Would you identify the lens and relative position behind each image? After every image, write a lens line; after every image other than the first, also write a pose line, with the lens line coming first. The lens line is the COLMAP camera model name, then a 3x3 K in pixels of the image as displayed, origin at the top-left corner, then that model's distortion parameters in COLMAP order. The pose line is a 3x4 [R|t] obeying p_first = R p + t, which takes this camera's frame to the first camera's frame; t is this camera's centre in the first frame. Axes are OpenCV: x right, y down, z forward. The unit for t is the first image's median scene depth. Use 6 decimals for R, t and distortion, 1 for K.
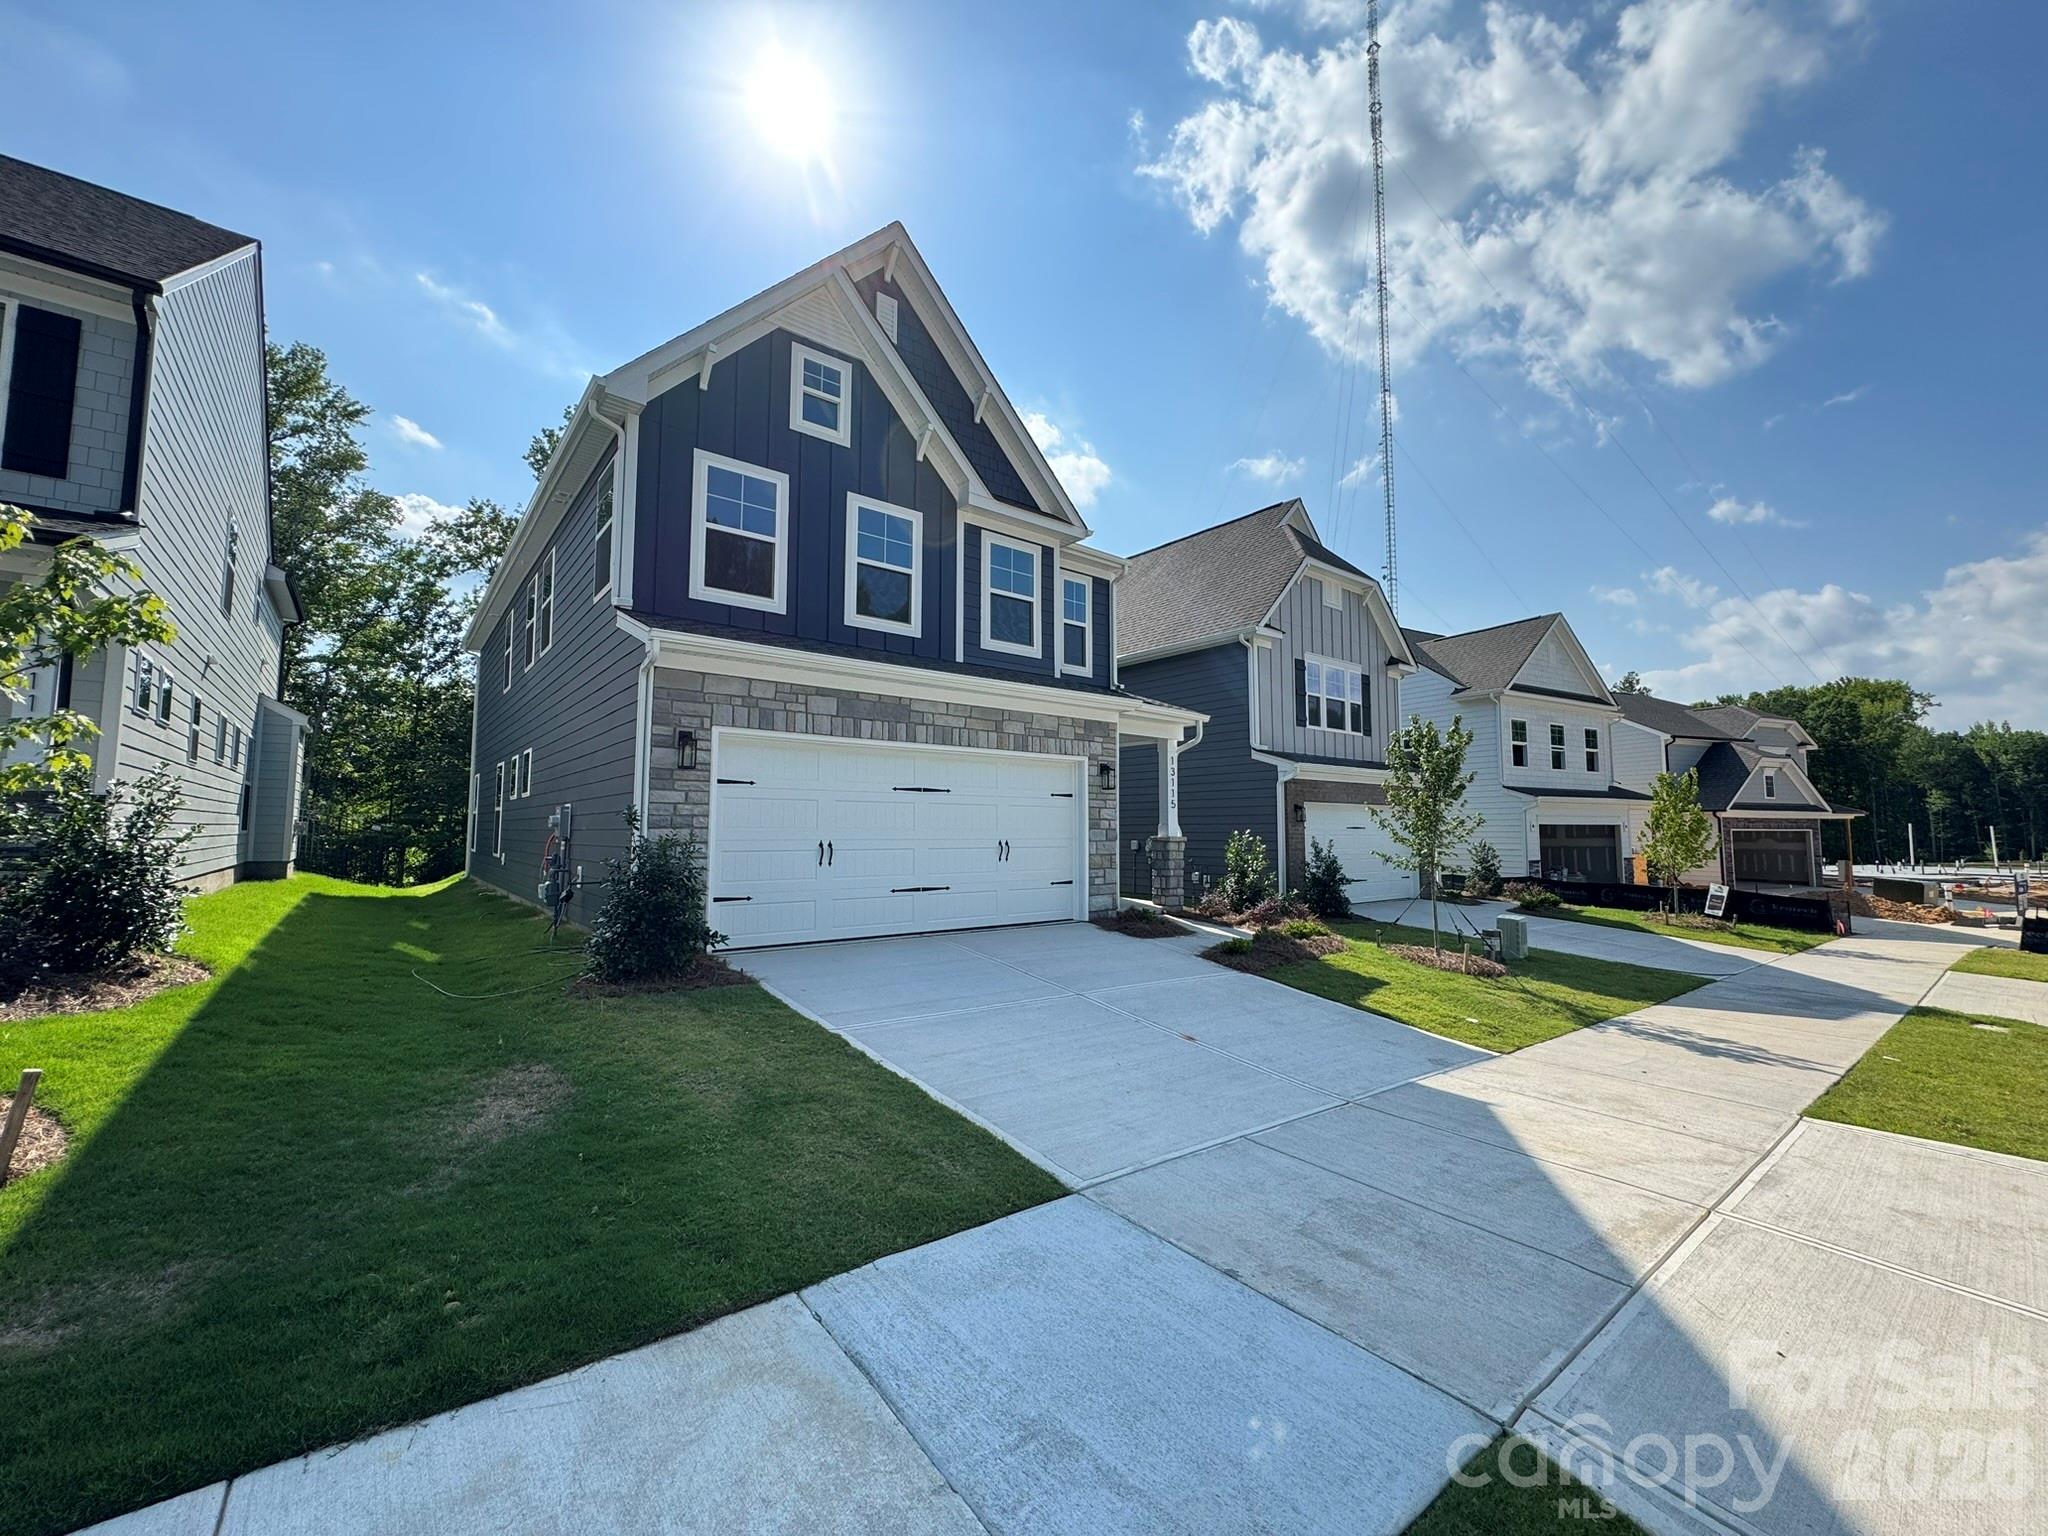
lens RADIAL K [[815.0, 0, 1025.3], [0, 815.0, 764.9], [0, 0, 1]] dist [-0.003565, -0.000072]
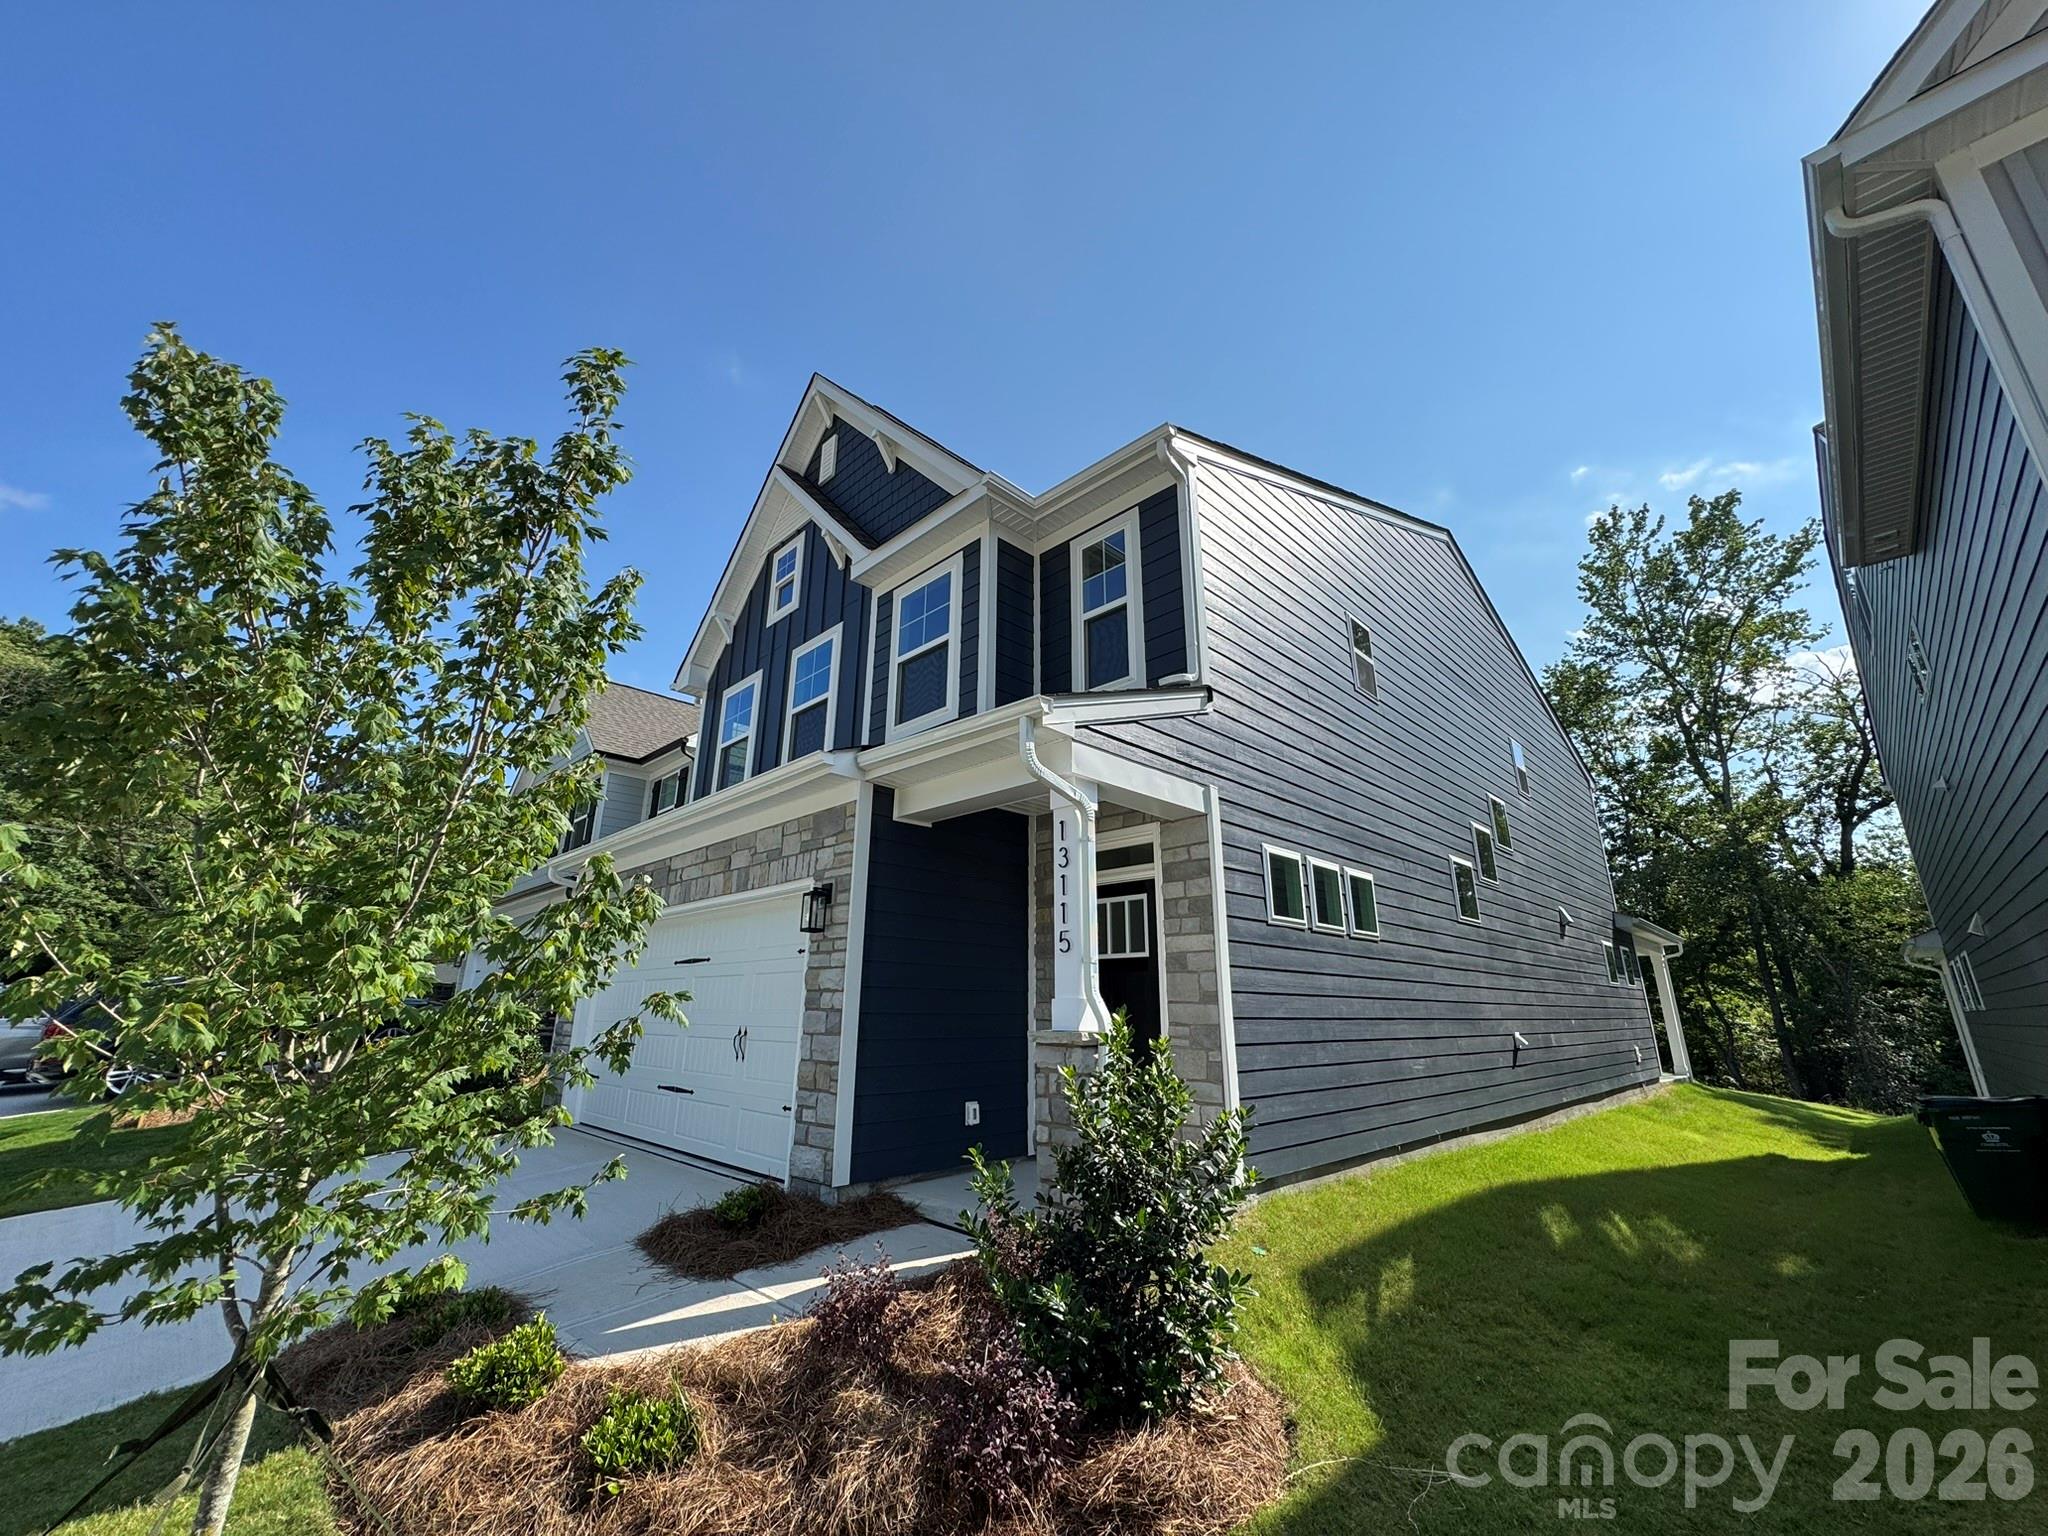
lens RADIAL K [[815.0, 0, 1025.3], [0, 815.0, 764.9], [0, 0, 1]] dist [-0.003565, -0.000072]
pose [[0.107331, -0.295067, -0.949429, 0.650619], [0.072331, 0.954732, -0.288539, 0.089270], [0.991589, -0.037704, 0.123815, 1.074901]]
